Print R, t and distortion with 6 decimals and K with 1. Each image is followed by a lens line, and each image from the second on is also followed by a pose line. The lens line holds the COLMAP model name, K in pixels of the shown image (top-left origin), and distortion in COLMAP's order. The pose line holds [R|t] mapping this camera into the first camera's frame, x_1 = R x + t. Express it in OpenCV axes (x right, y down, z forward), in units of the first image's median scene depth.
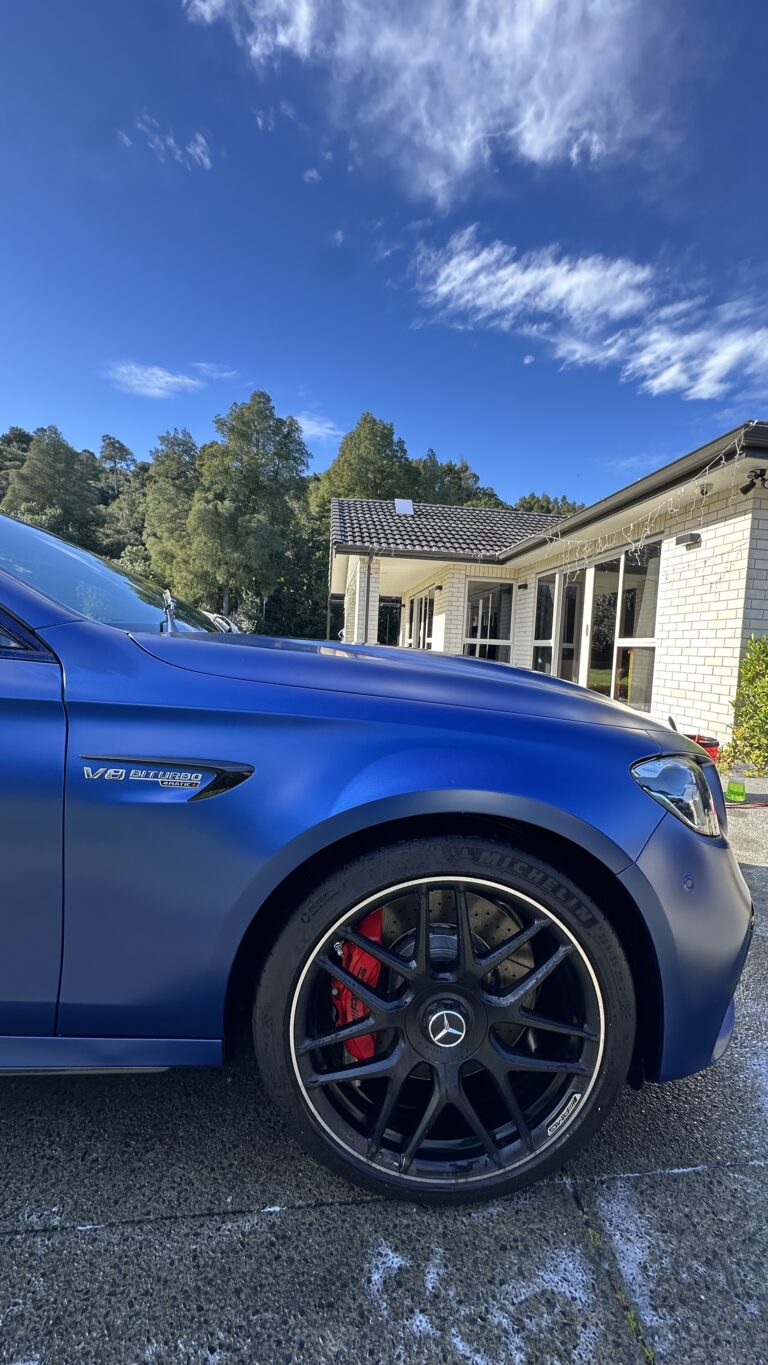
lens RADIAL K [[540.6, 0, 384.3], [0, 540.6, 678.8], [0, 0, 1]] dist [0.000908, -0.000348]
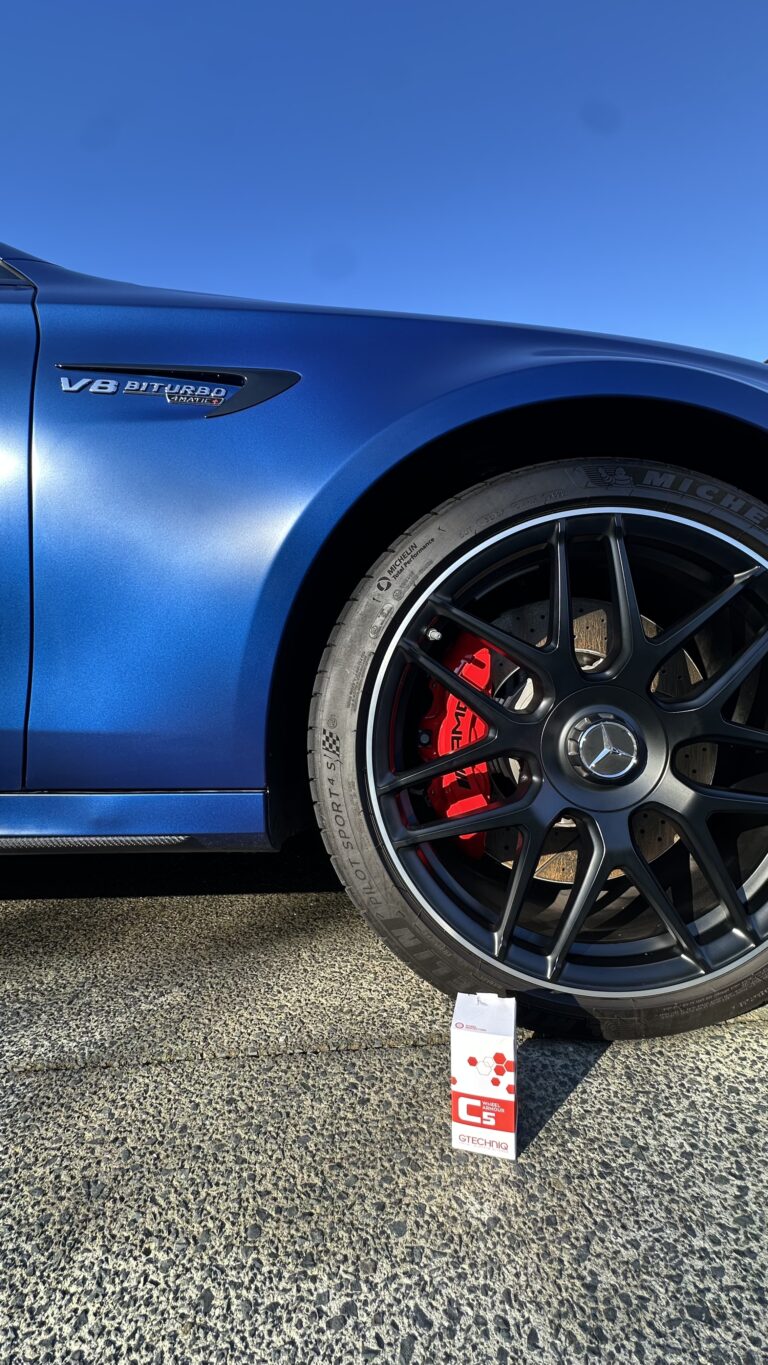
lens RADIAL K [[540.6, 0, 384.0], [0, 540.6, 686.1], [0, 0, 1]] dist [0.000908, -0.000348]
pose [[0.997996, -0.042635, -0.046757, -0.120157], [0.039574, 0.997130, -0.064545, 0.614285], [0.049375, 0.062565, 0.996819, 0.343786]]
